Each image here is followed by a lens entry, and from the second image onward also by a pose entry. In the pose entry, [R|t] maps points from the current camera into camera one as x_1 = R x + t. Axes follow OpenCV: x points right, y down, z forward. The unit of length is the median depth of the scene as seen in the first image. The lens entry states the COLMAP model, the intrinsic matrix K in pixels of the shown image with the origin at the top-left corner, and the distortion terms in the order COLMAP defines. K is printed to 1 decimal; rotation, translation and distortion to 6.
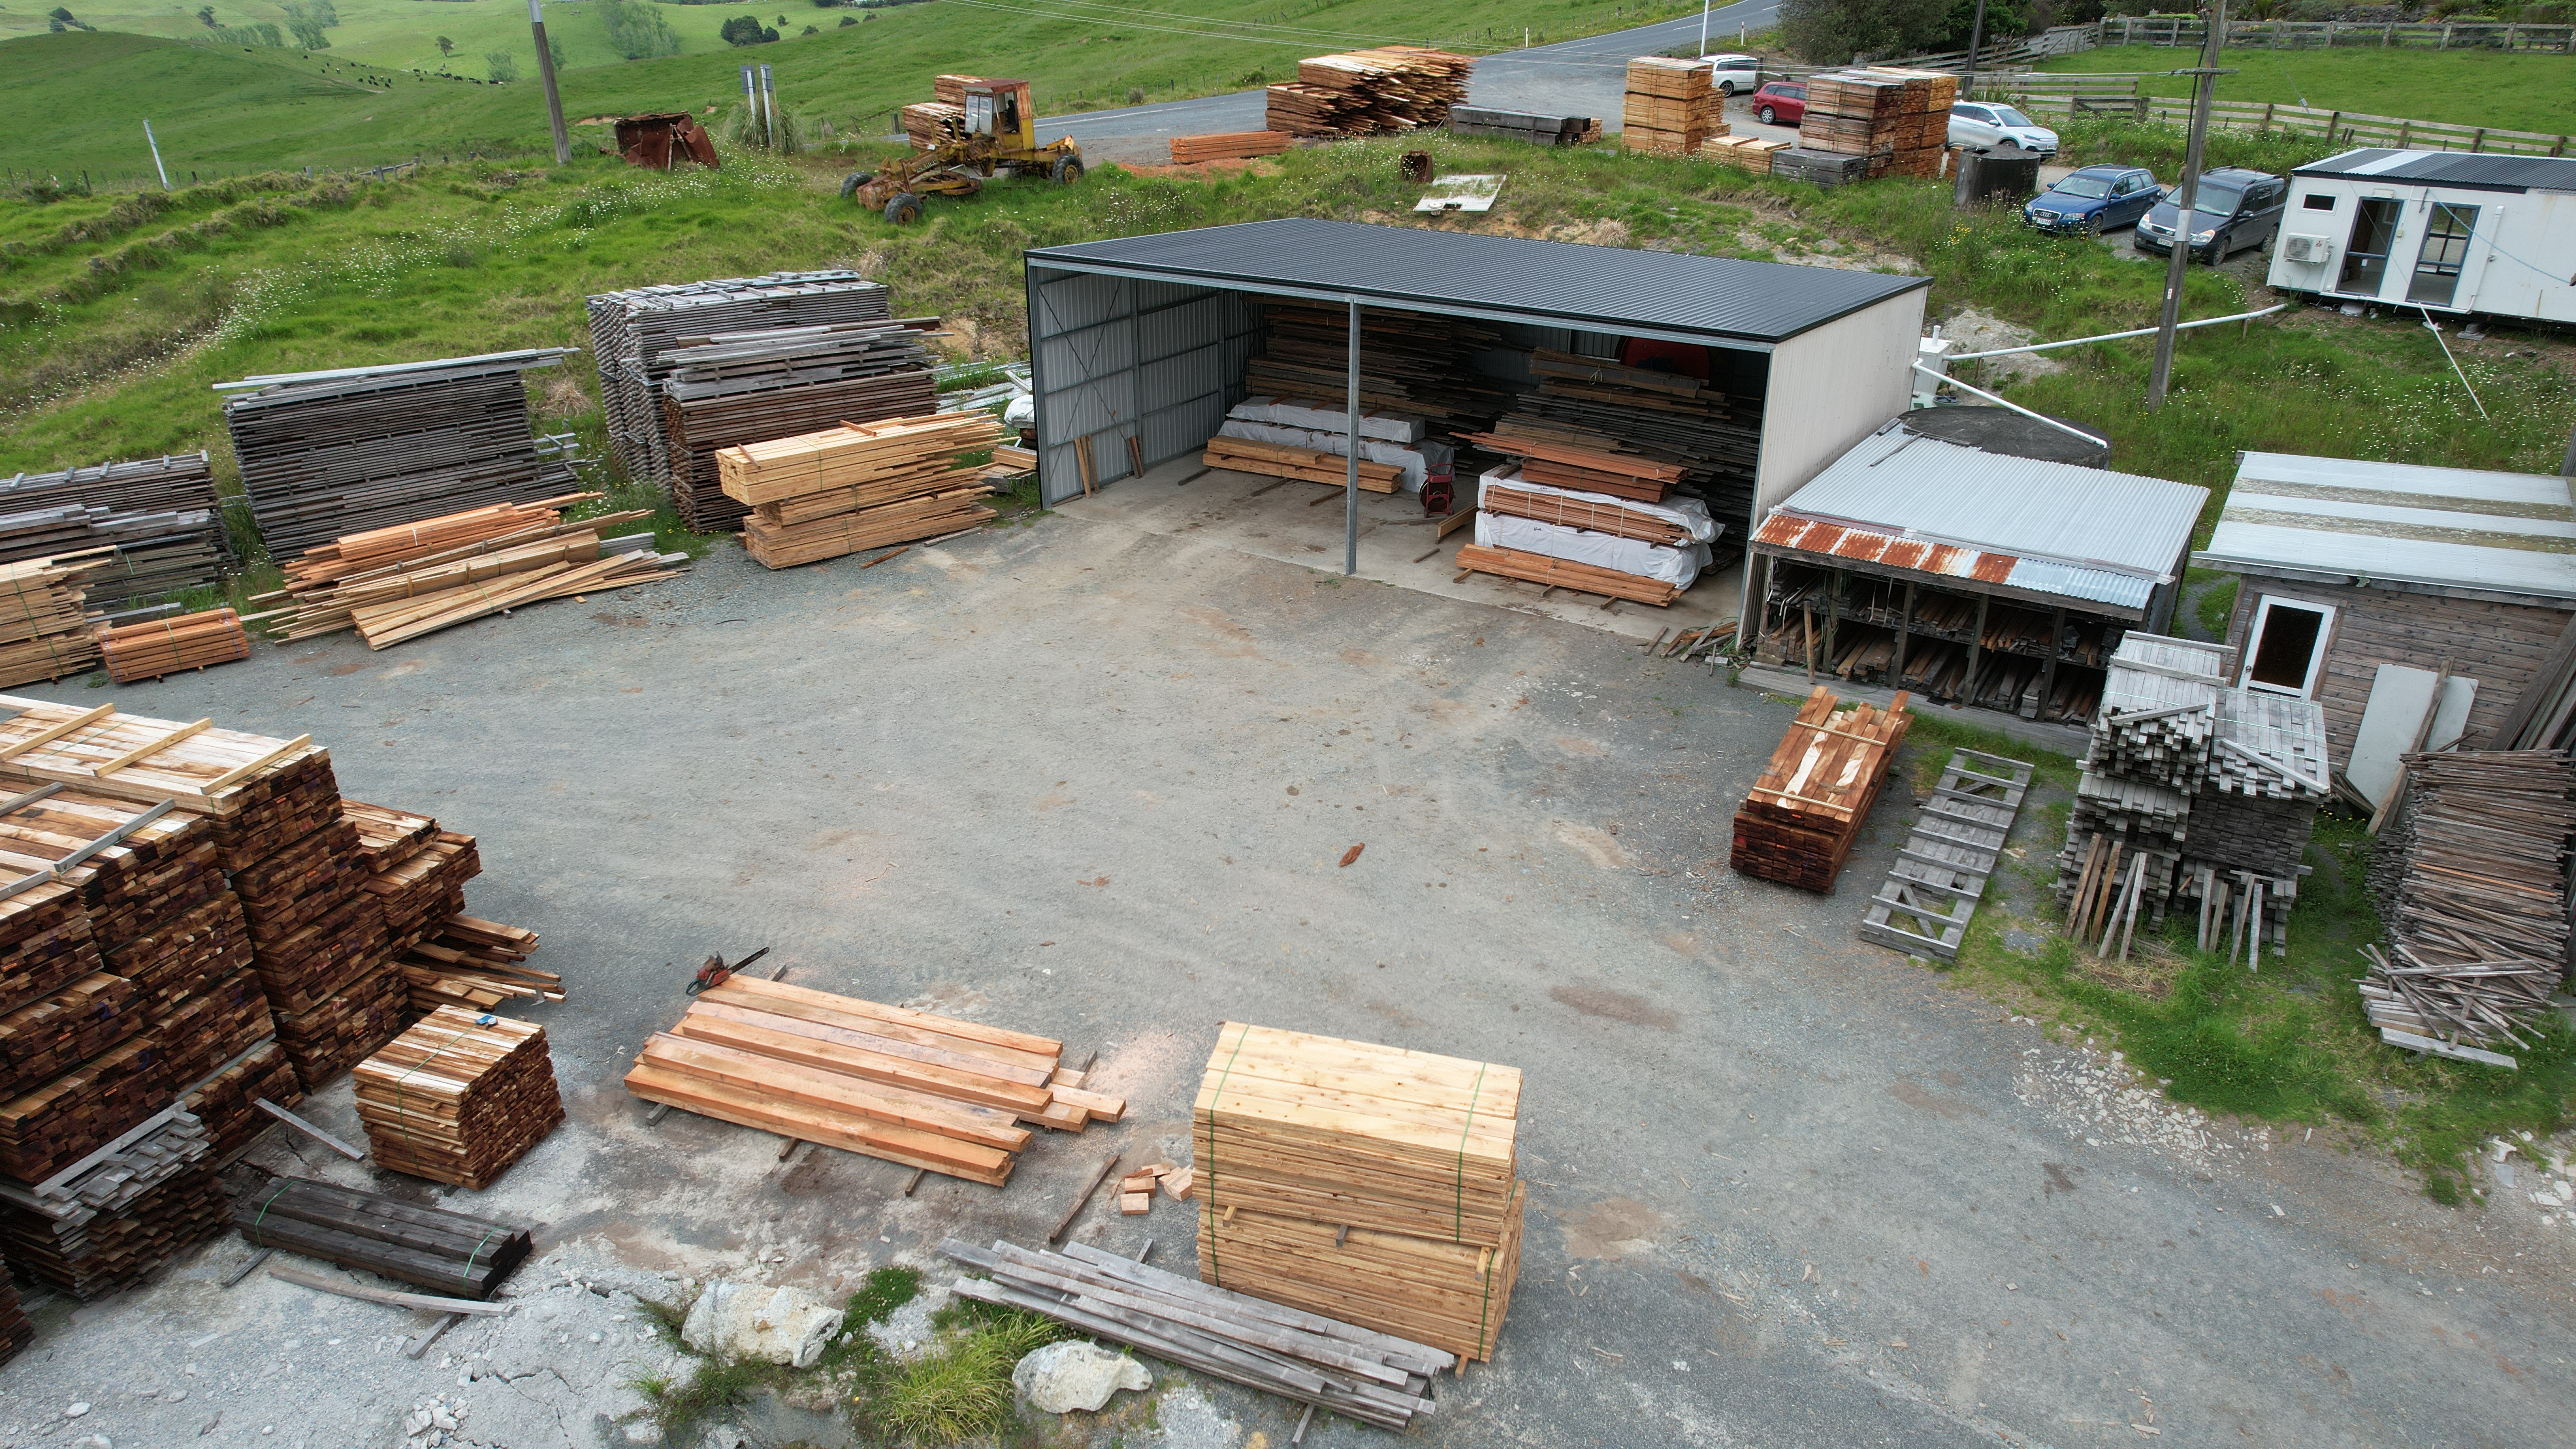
lens RADIAL K [[1643.3, 0, 1299.4], [0, 1643.3, 732.1], [0, 0, 1]] dist [-0.071903, 0.066288]
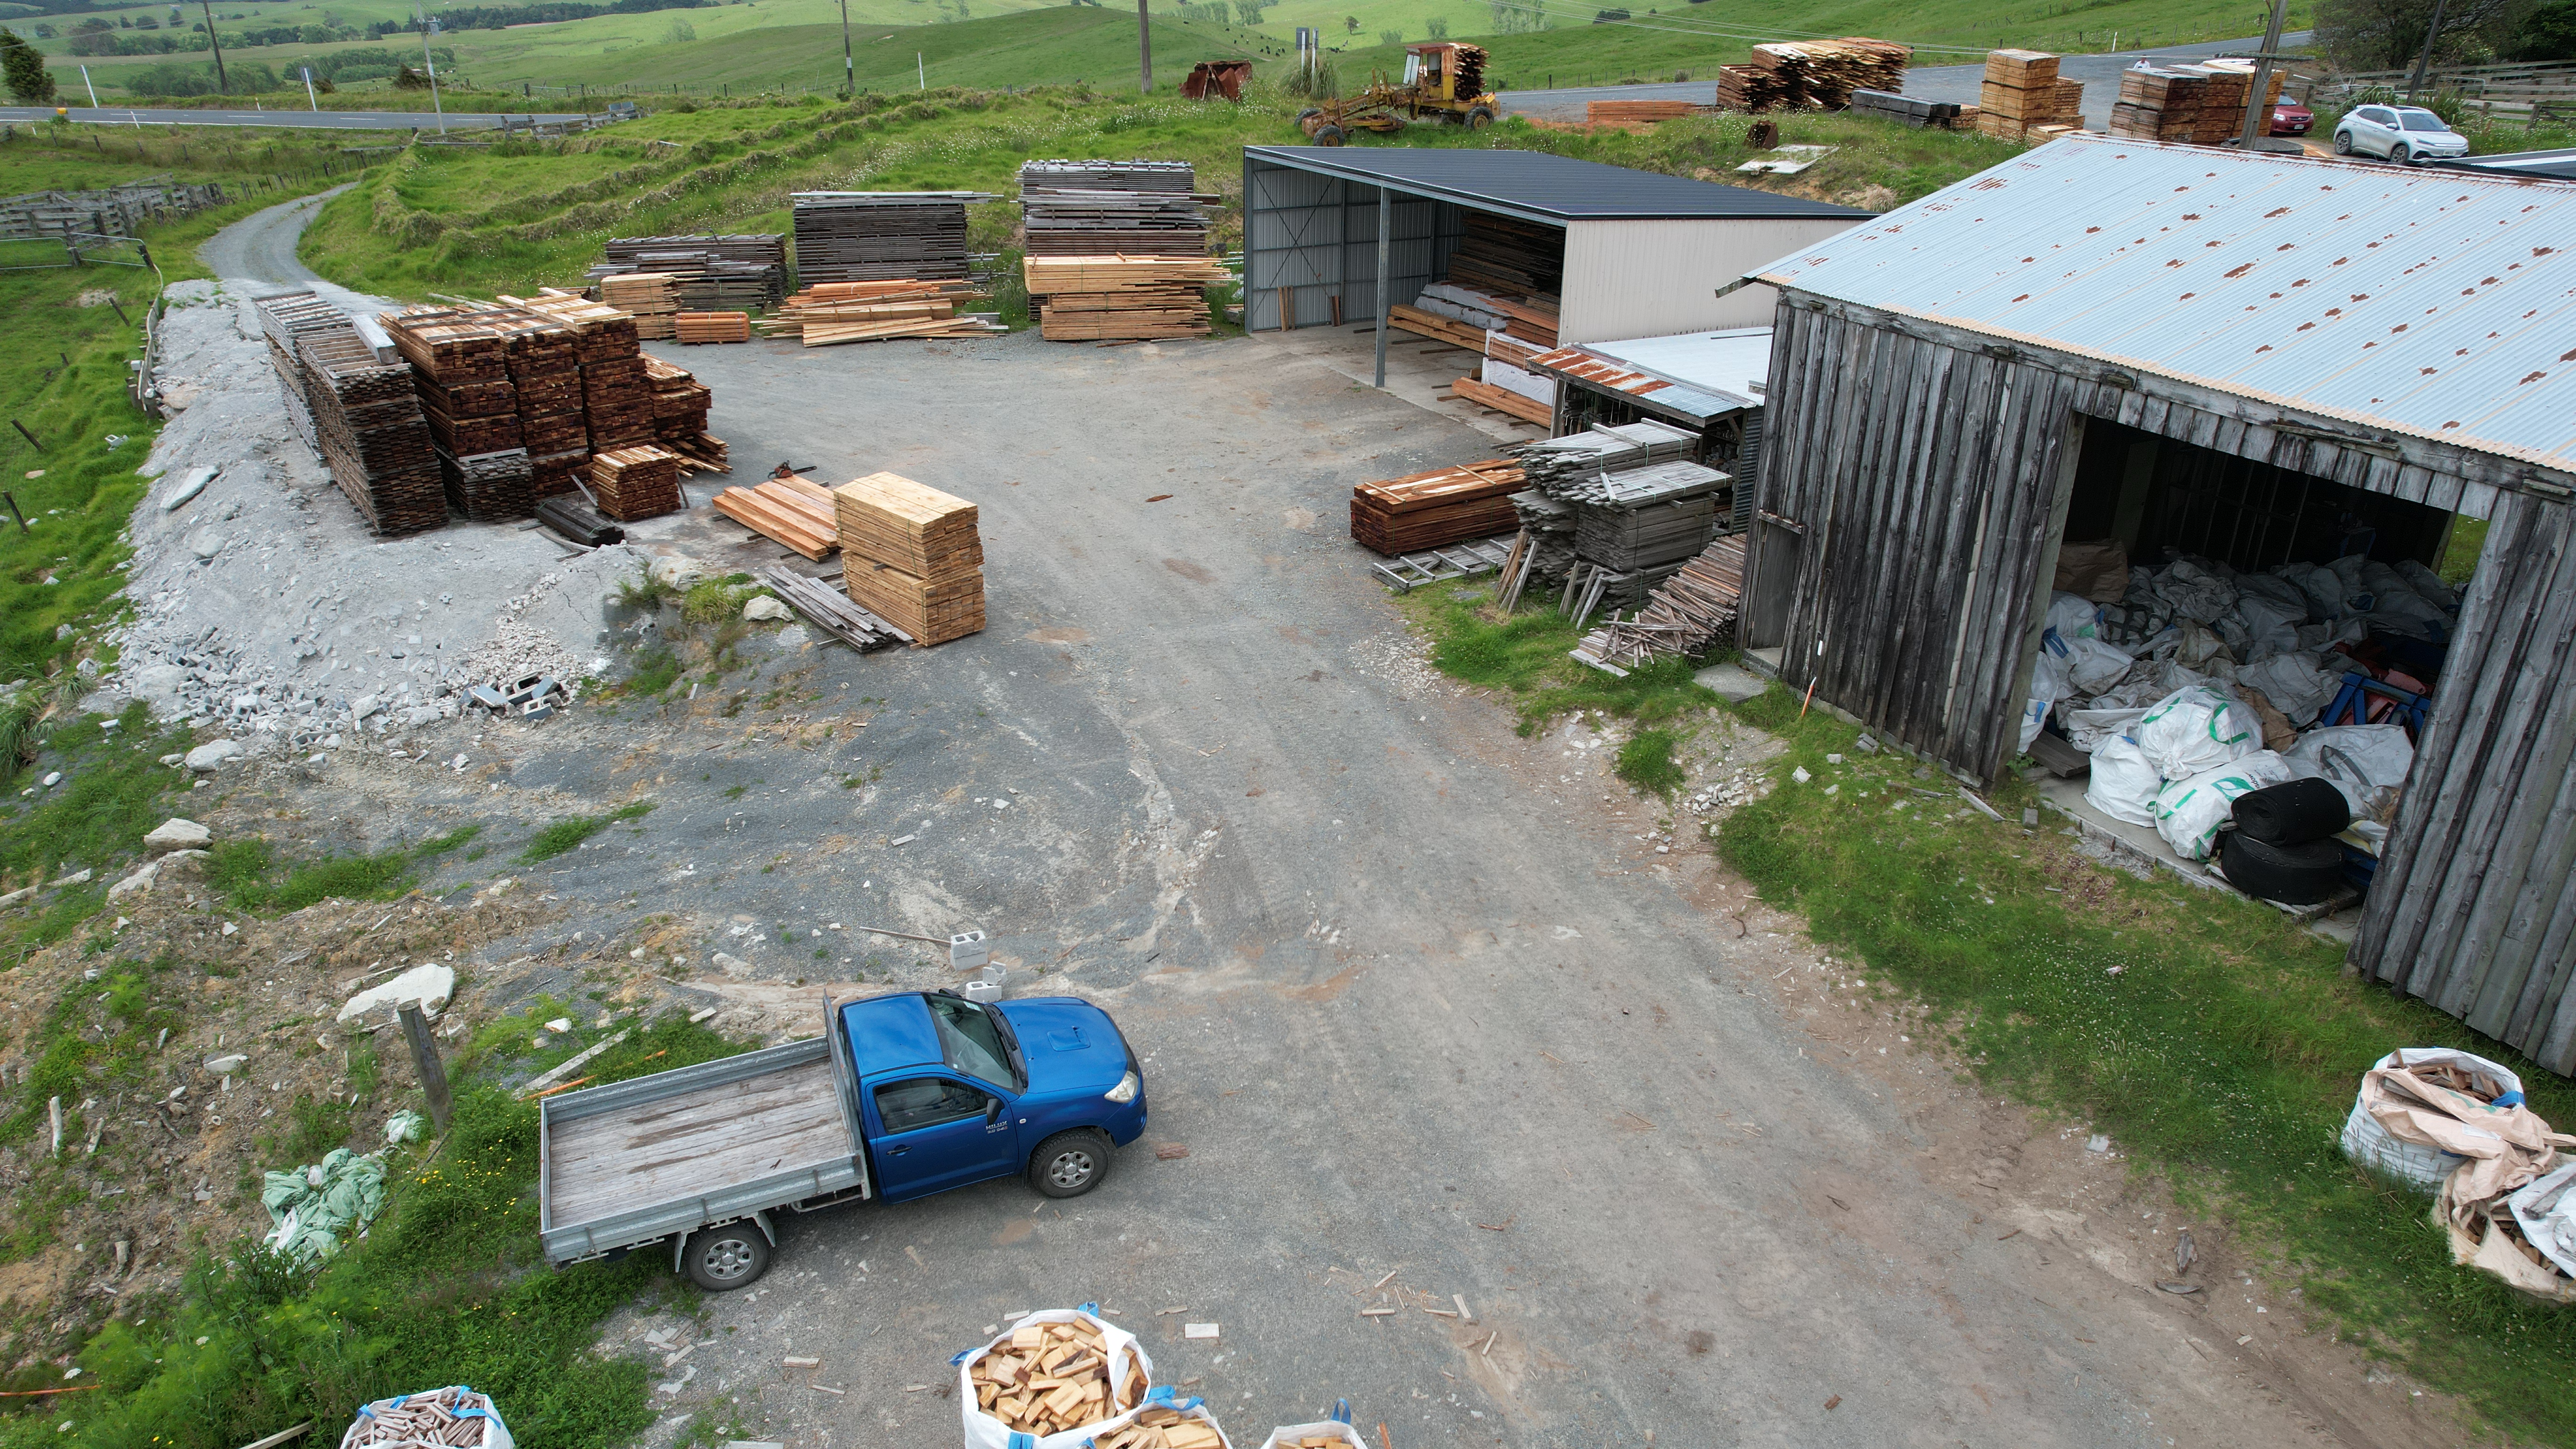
lens RADIAL K [[1643.3, 0, 1299.4], [0, 1643.3, 732.1], [0, 0, 1]] dist [-0.071903, 0.066288]
pose [[0.880702, 0.213314, -0.422921, 0.644756], [-0.212862, 0.975856, 0.048934, 0.139819], [0.423148, 0.046928, 0.904844, -0.277238]]
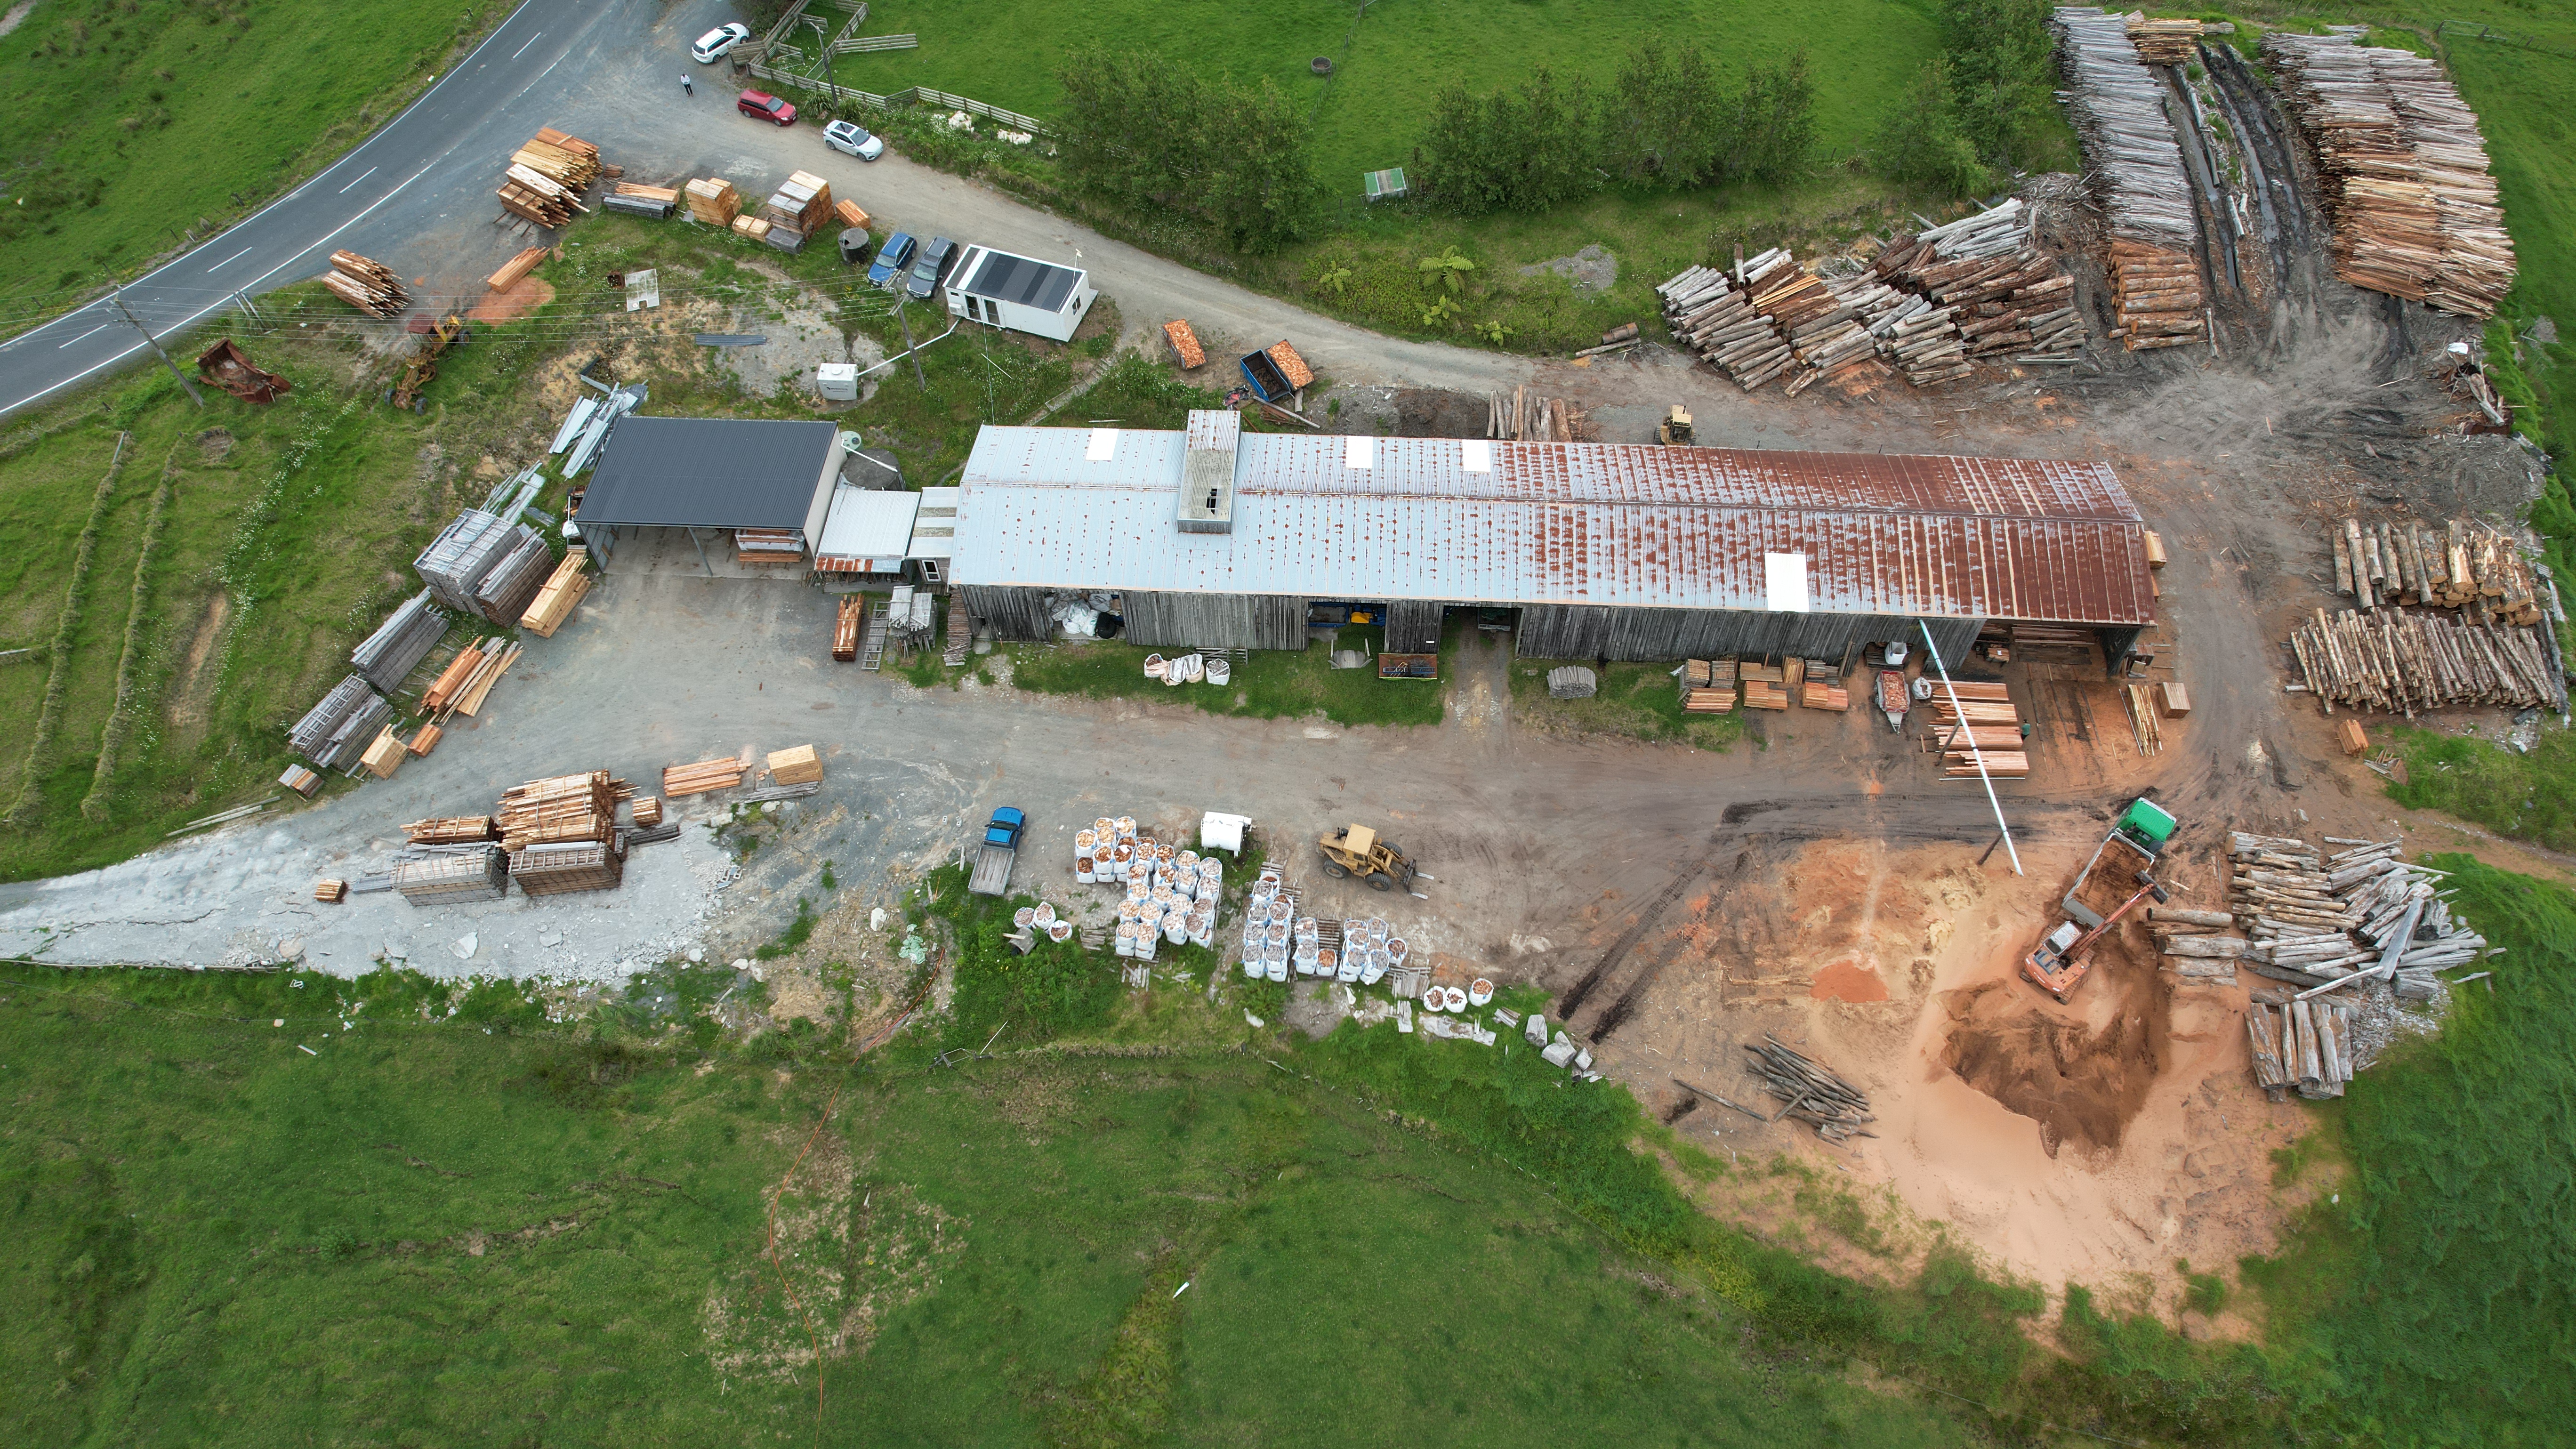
lens RADIAL K [[1643.3, 0, 1299.4], [0, 1643.3, 732.1], [0, 0, 1]] dist [-0.071903, 0.066288]
pose [[0.864270, -0.417993, 0.279855, 0.002120], [0.222588, 0.816698, 0.532408, -1.479034], [-0.451100, -0.397852, 0.798888, -2.635601]]
